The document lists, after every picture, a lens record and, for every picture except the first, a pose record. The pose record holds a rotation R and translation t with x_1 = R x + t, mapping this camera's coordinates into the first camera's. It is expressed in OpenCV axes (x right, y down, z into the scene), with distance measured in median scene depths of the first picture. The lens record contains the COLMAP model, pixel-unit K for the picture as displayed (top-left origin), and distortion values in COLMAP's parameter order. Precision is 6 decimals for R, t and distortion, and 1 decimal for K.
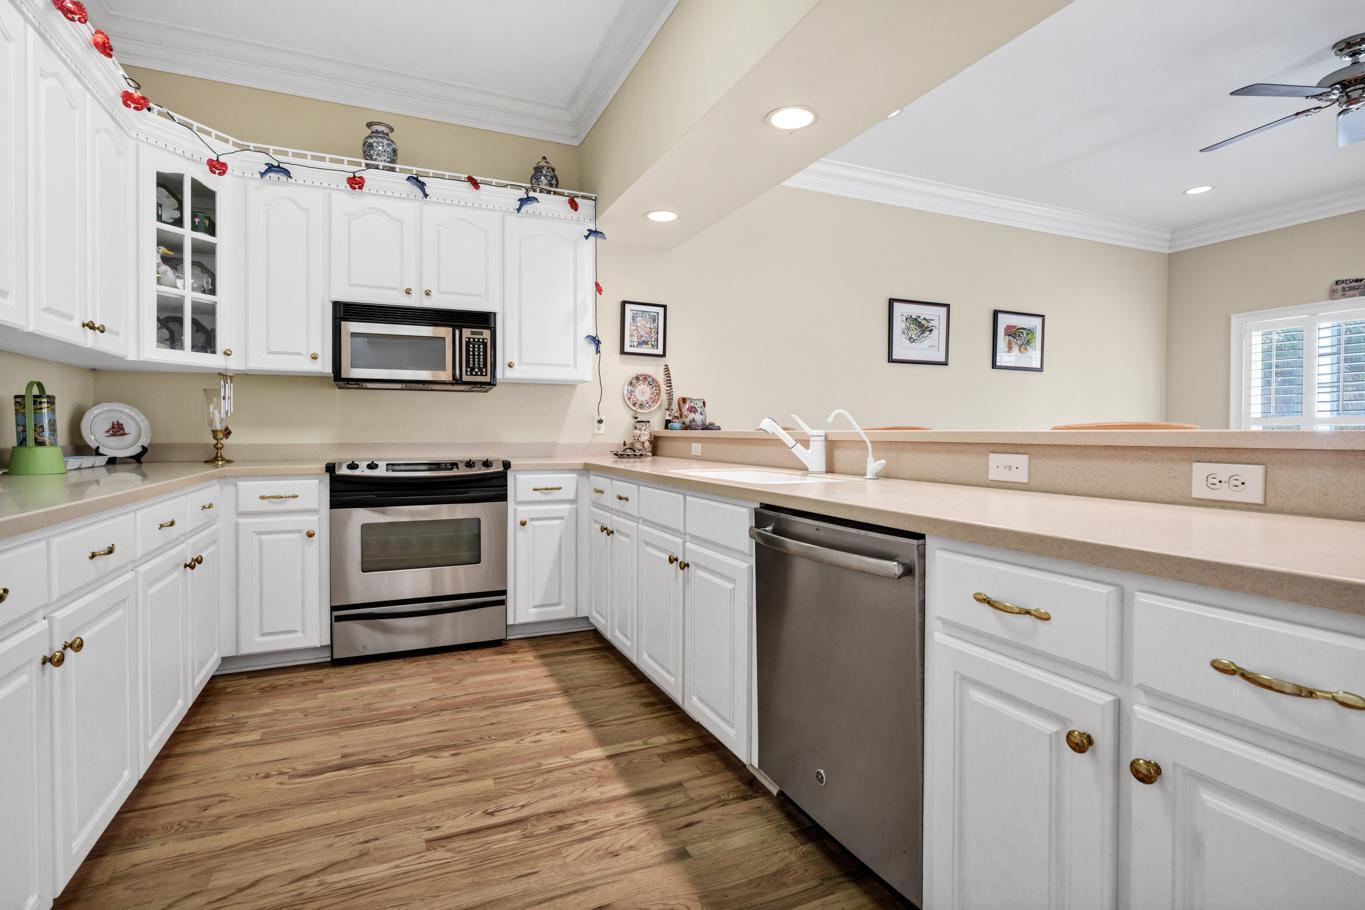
lens RADIAL K [[642.0, 0, 664.9], [0, 642.0, 438.1], [0, 0, 1]] dist [-0.004701, 0.000369]
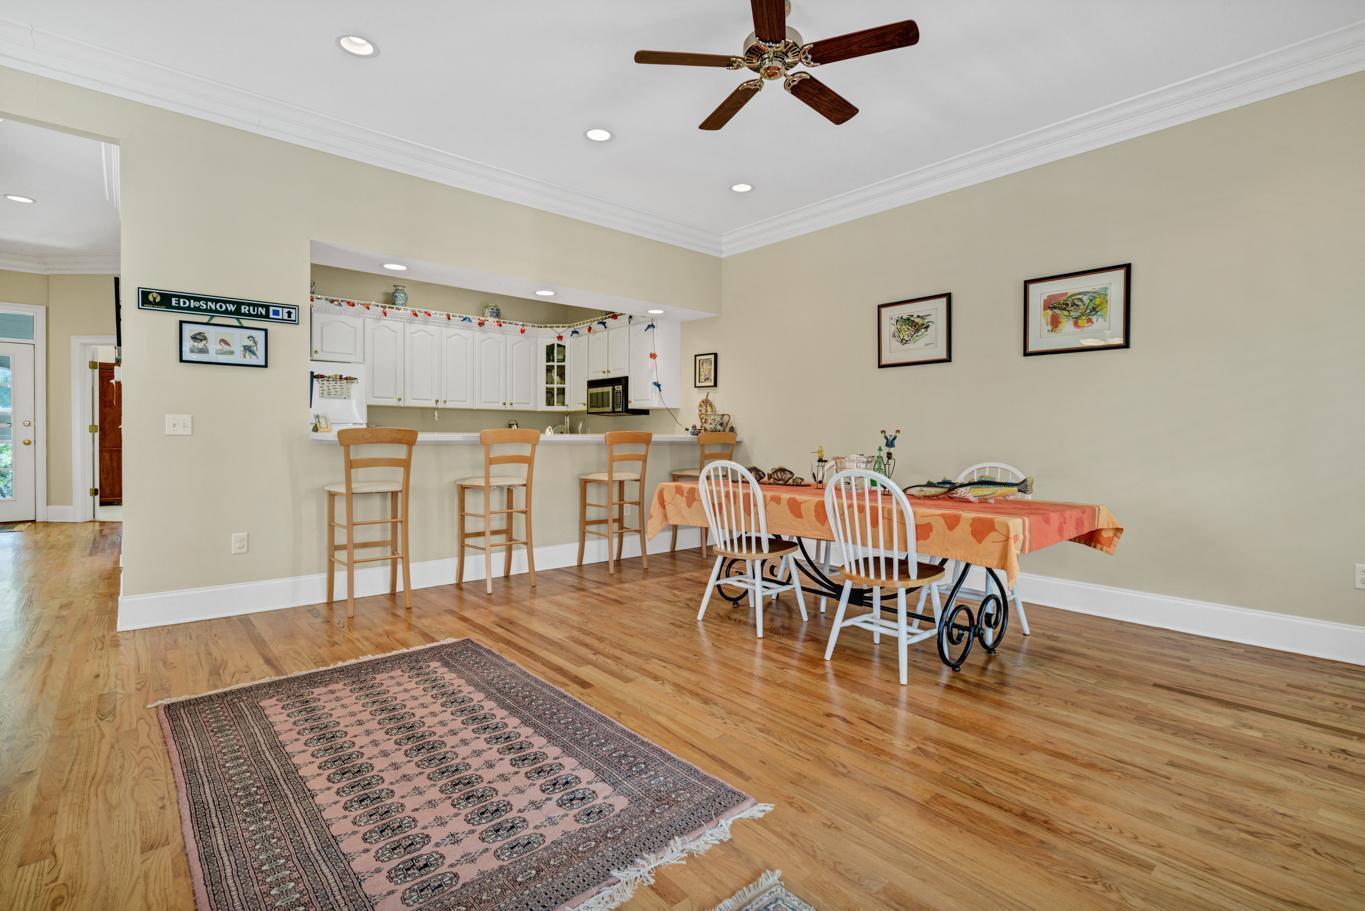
lens RADIAL K [[642.0, 0, 683.1], [0, 642.0, 457.5], [0, 0, 1]] dist [-0.004701, 0.000369]
pose [[0.312394, 0.031239, -0.949439, 1.868171], [-0.014750, 0.999498, 0.028033, 0.001307], [0.949838, 0.005247, 0.312698, 0.581689]]
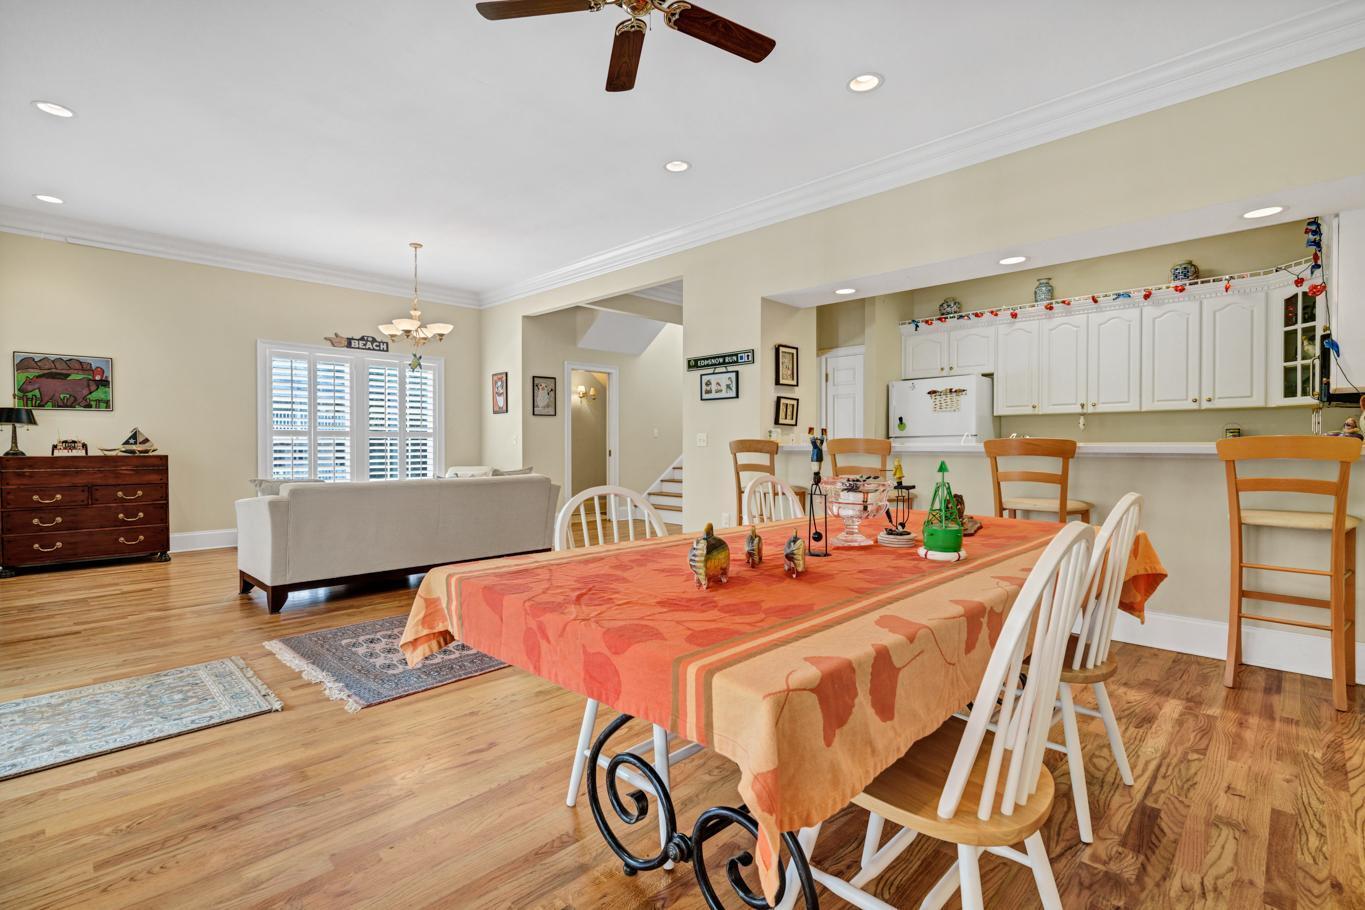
lens RADIAL K [[642.0, 0, 651.6], [0, 642.0, 453.0], [0, 0, 1]] dist [-0.004701, 0.000369]
pose [[-0.938850, -0.001565, -0.344324, 1.284438], [-0.008363, 0.999798, 0.018260, -0.006239], [0.344226, 0.020023, -0.938673, 1.695979]]
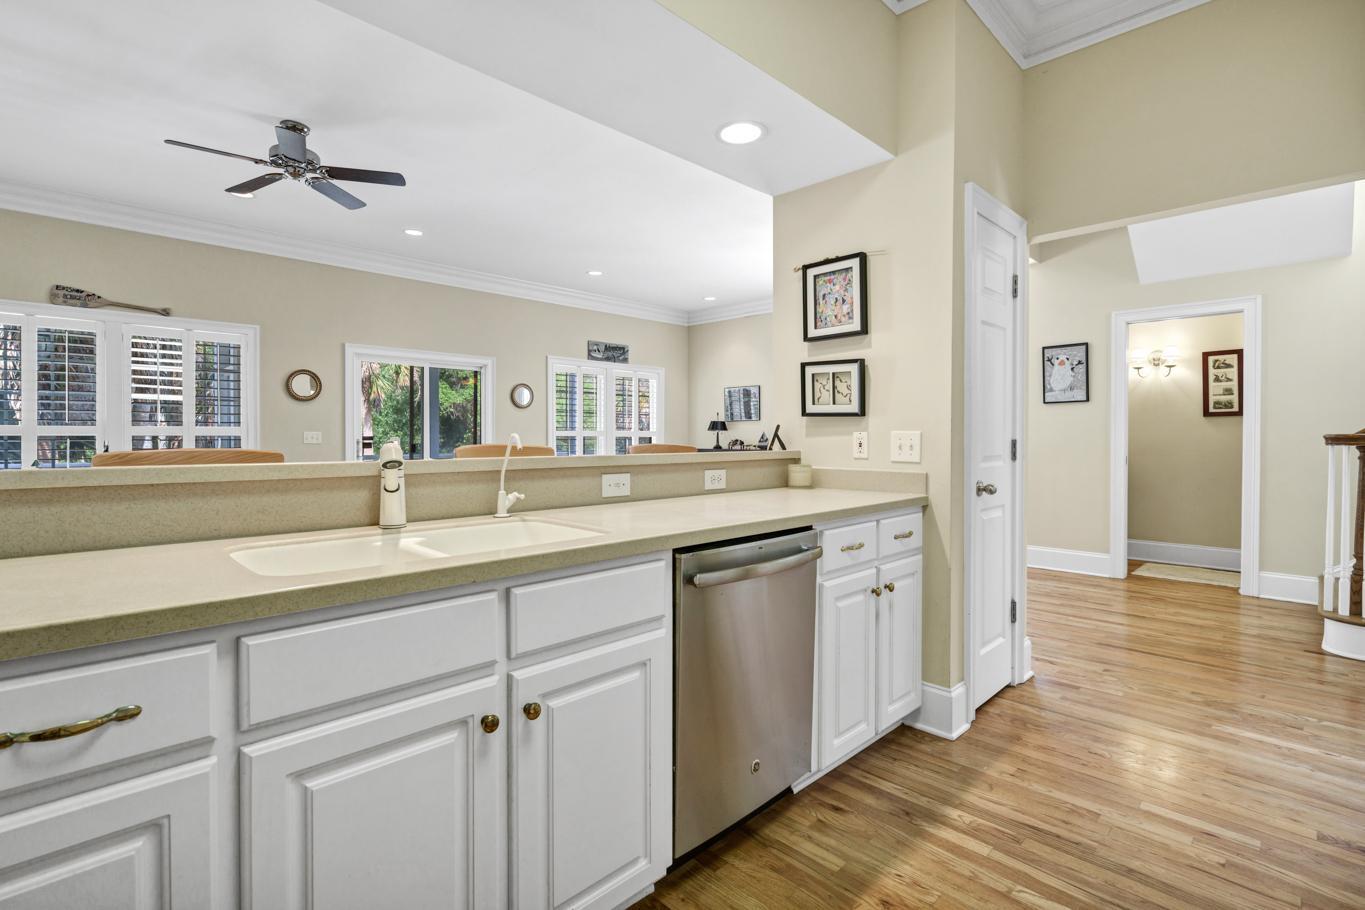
lens RADIAL K [[642.0, 0, 698.8], [0, 642.0, 439.7], [0, 0, 1]] dist [-0.004701, 0.000369]
pose [[-0.383635, -0.010472, 0.923425, -0.359426], [0.002840, 0.999918, 0.012519, -0.030259], [-0.923480, 0.007425, -0.383574, 0.722346]]
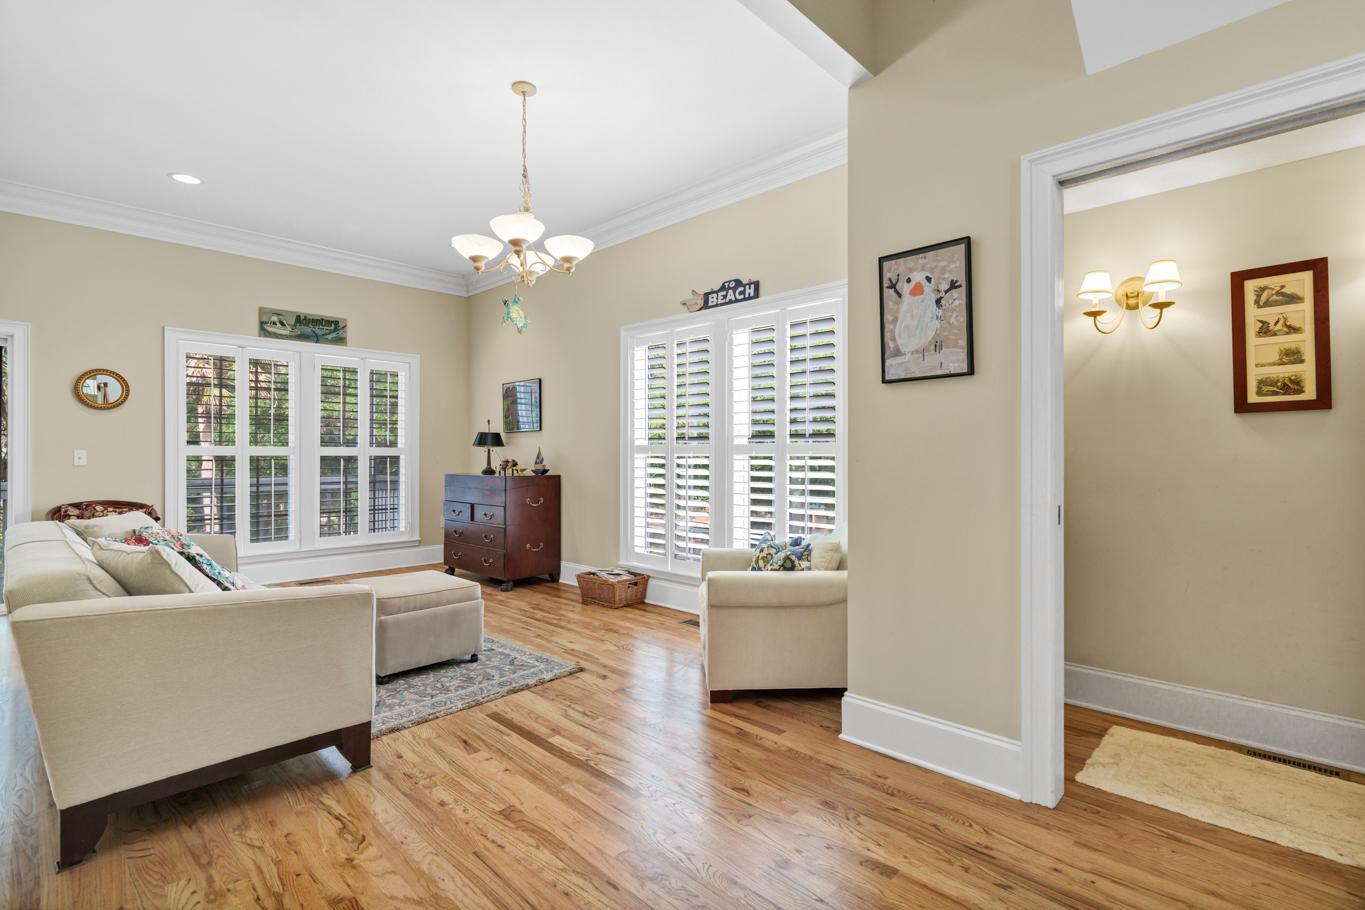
lens RADIAL K [[642.0, 0, 689.0], [0, 642.0, 451.2], [0, 0, 1]] dist [-0.004701, 0.000369]
pose [[-0.391852, -0.002031, 0.920026, 0.248565], [0.003339, 0.999988, 0.003630, -0.025166], [-0.920022, 0.004495, -0.391841, -0.264796]]
